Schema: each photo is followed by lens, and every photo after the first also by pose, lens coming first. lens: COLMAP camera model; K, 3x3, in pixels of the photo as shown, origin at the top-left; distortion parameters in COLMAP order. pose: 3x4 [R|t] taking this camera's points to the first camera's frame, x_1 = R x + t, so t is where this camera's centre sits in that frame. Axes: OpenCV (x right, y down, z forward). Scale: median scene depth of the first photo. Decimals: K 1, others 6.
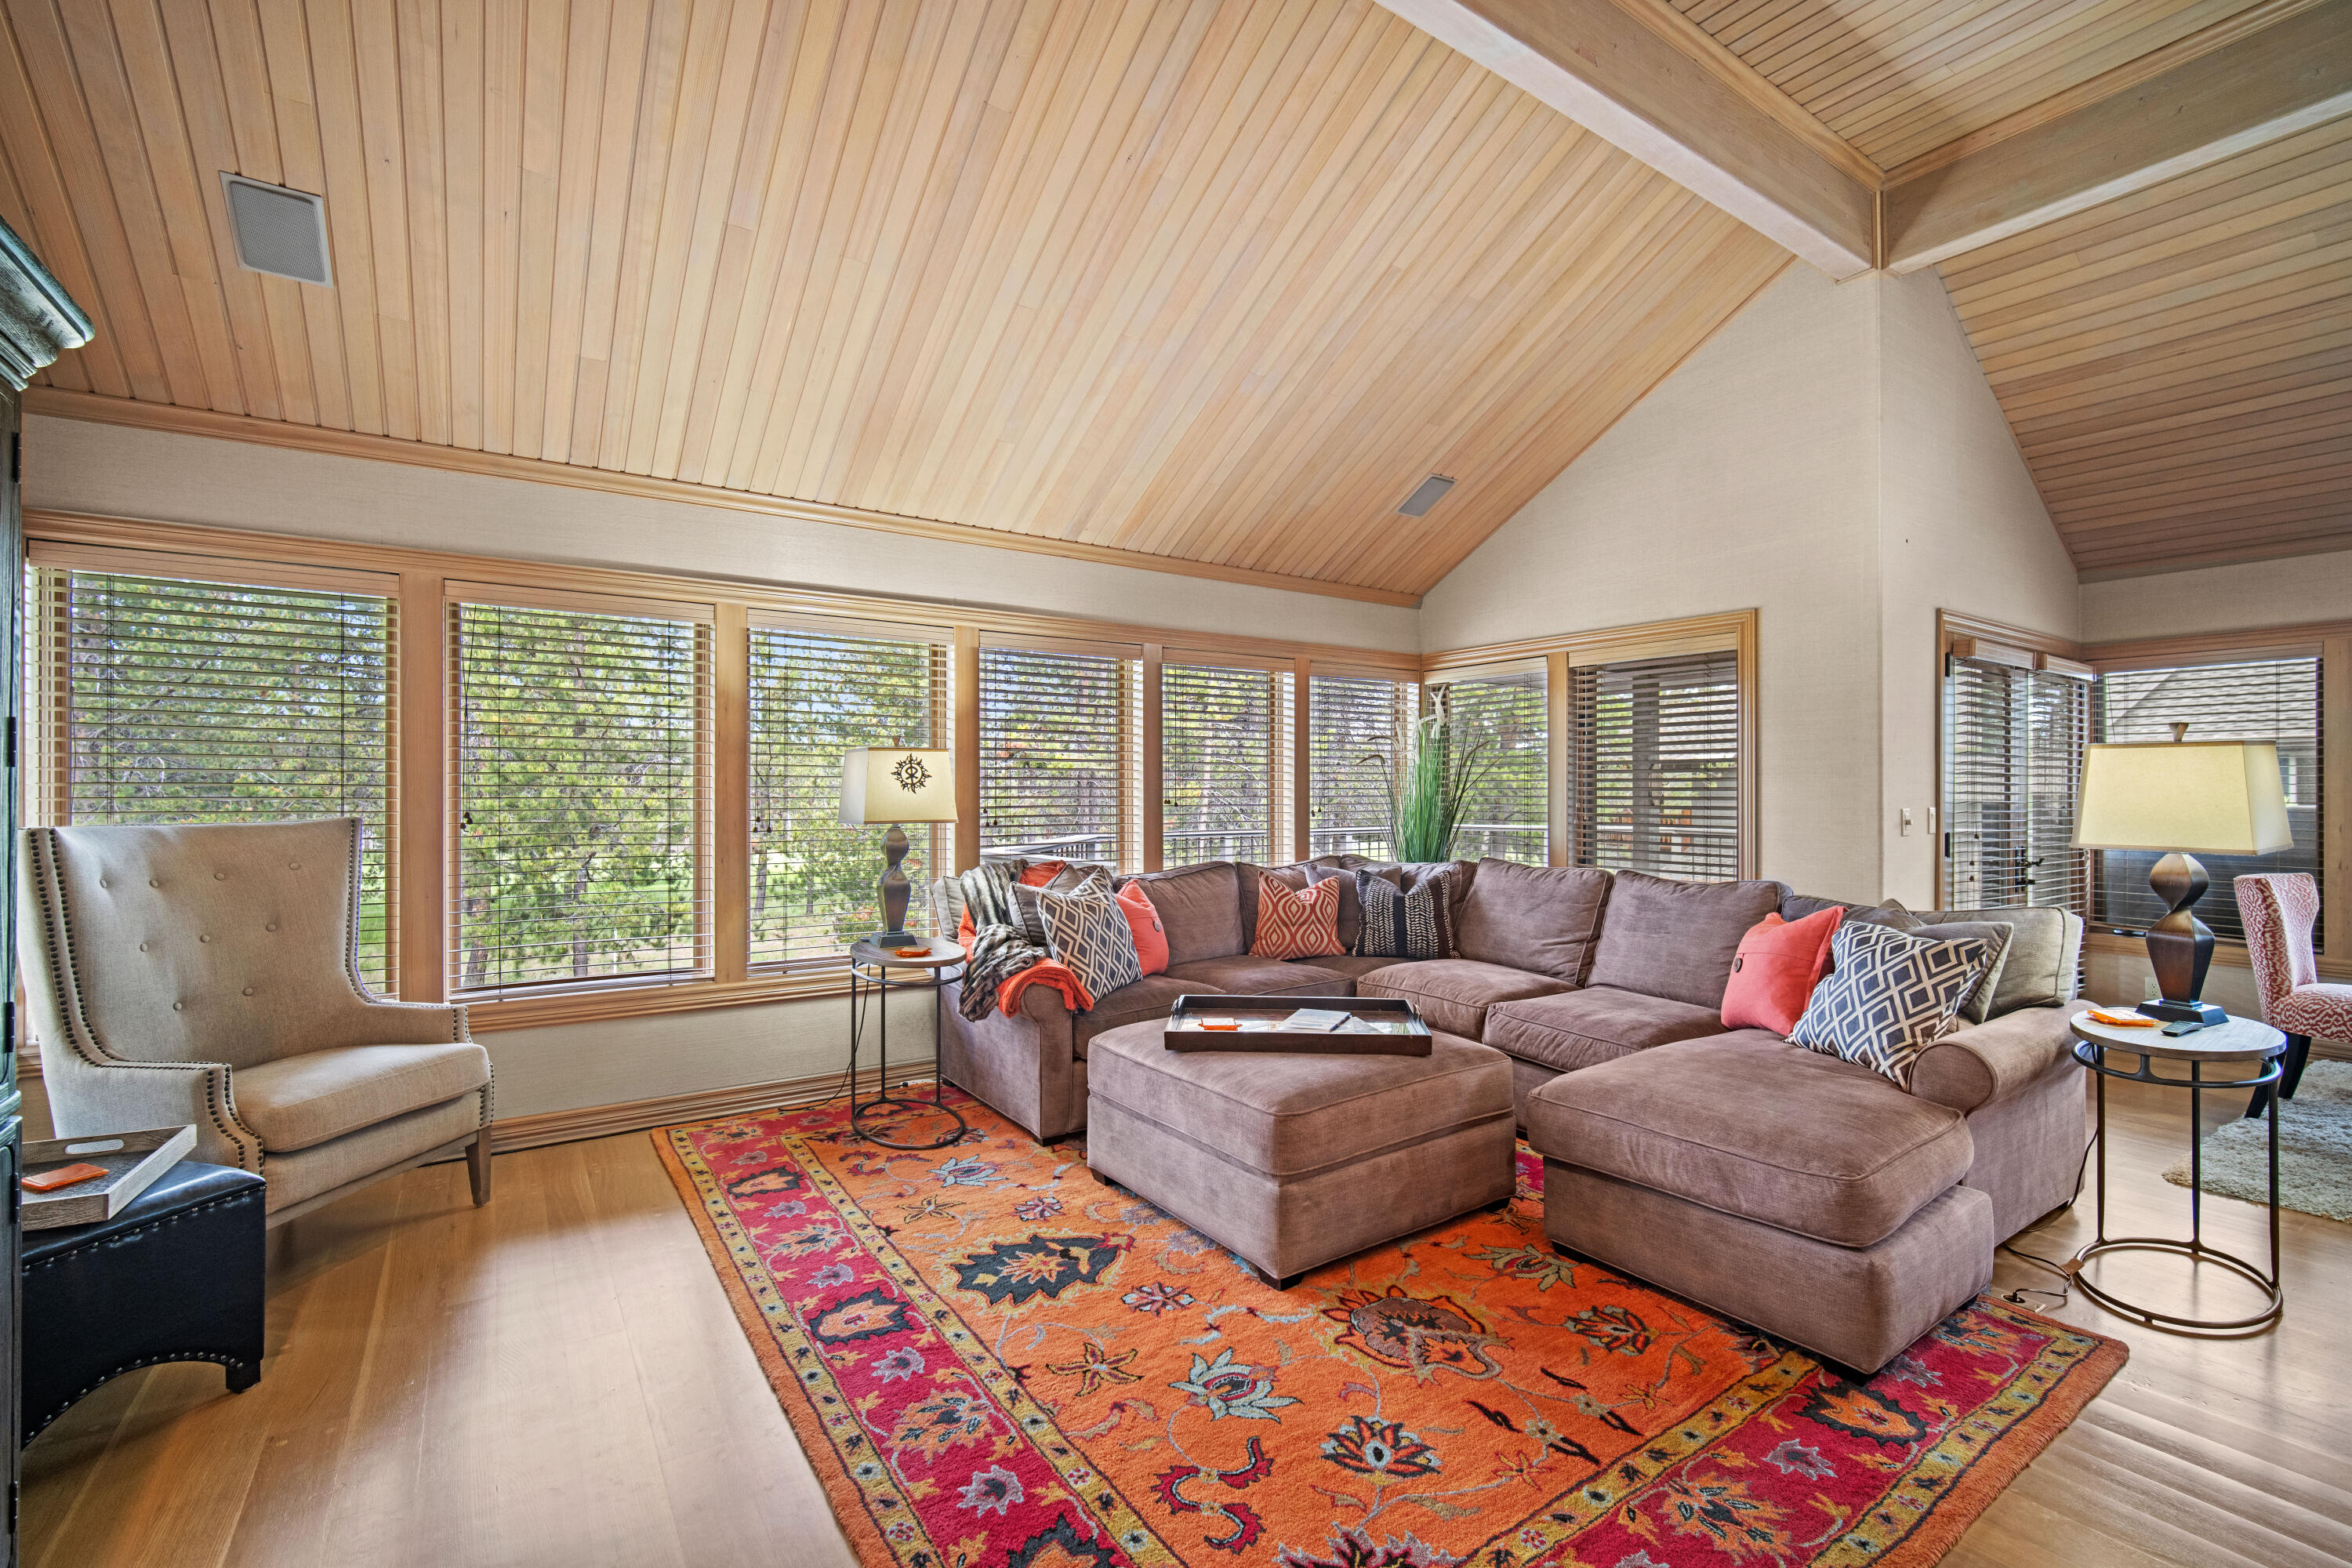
lens RADIAL K [[1034.5, 0, 1166.7], [0, 1034.5, 782.0], [0, 0, 1]] dist [-0.005680, 0.000131]
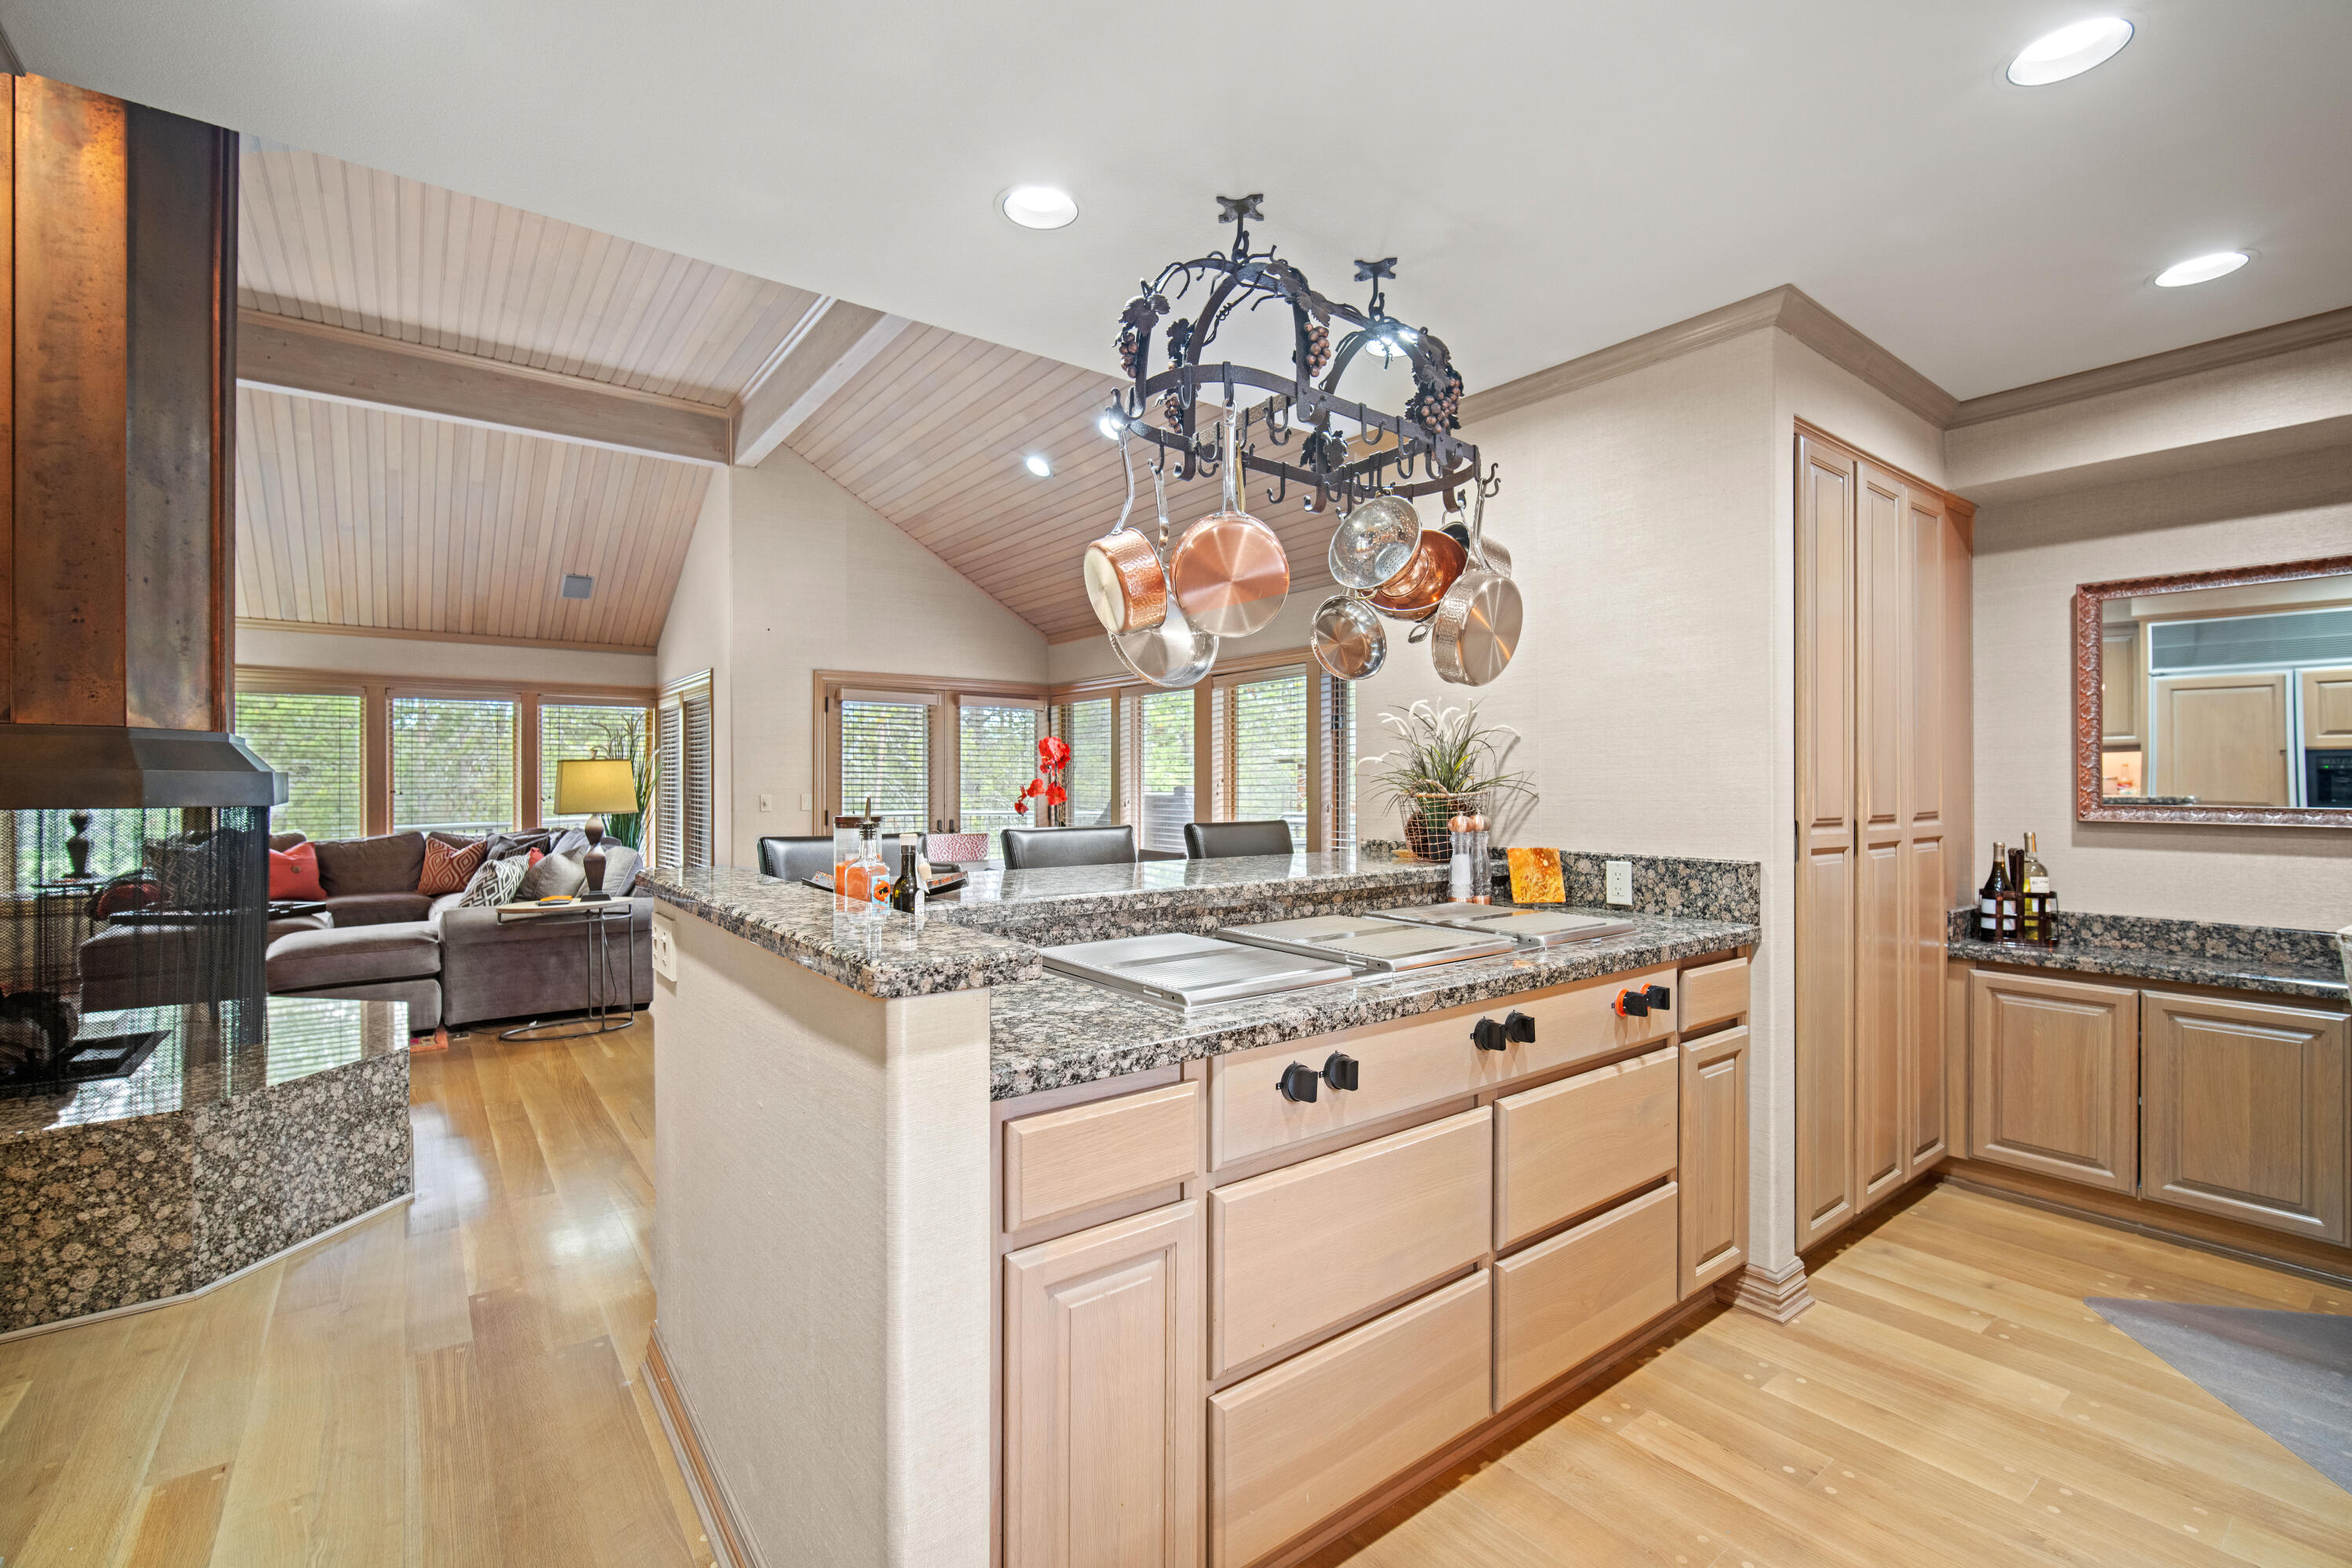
lens RADIAL K [[1034.5, 0, 1166.7], [0, 1034.5, 782.0], [0, 0, 1]] dist [-0.005680, 0.000131]
pose [[0.998734, -0.001339, 0.050292, 1.473877], [0.001152, 0.999992, 0.003737, 0.000760], [-0.050297, -0.003674, 0.998728, -0.753380]]
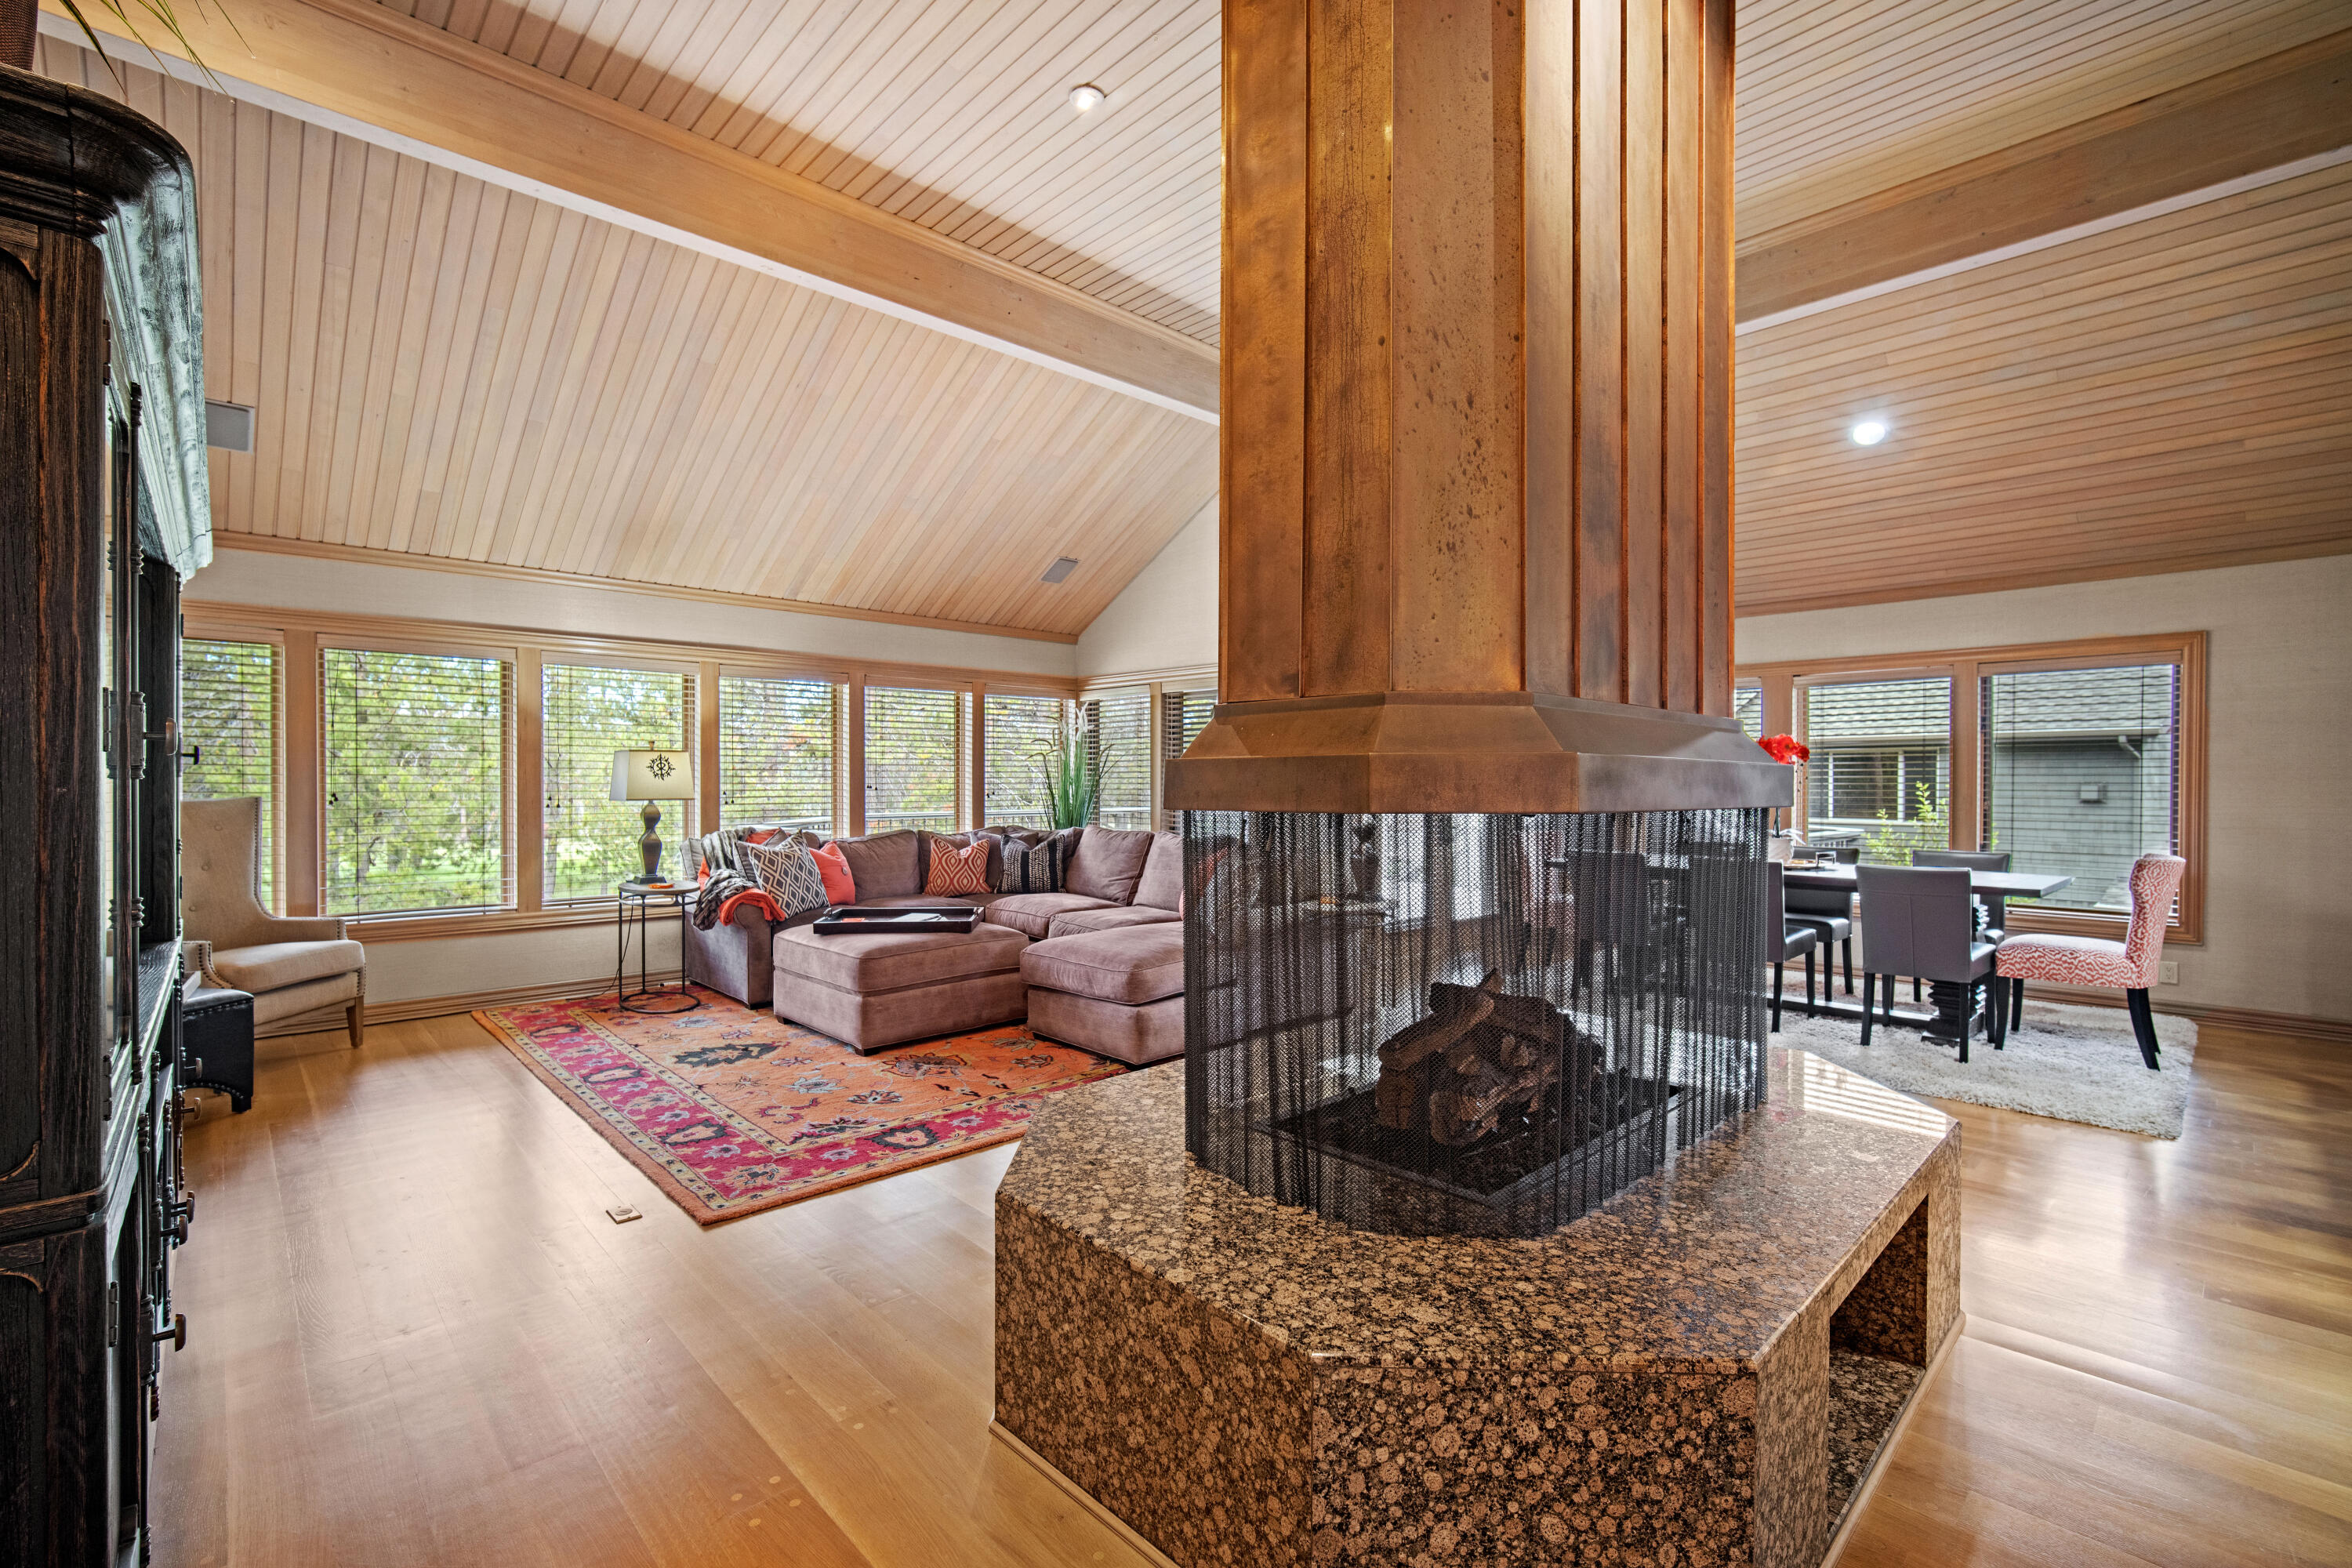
lens RADIAL K [[1034.5, 0, 1166.7], [0, 1034.5, 782.0], [0, 0, 1]] dist [-0.005680, 0.000131]
pose [[0.986447, 0.001644, 0.164069, 0.235987], [-0.003774, 0.999913, 0.012674, -0.008646], [-0.164034, -0.013121, 0.986367, -0.609260]]
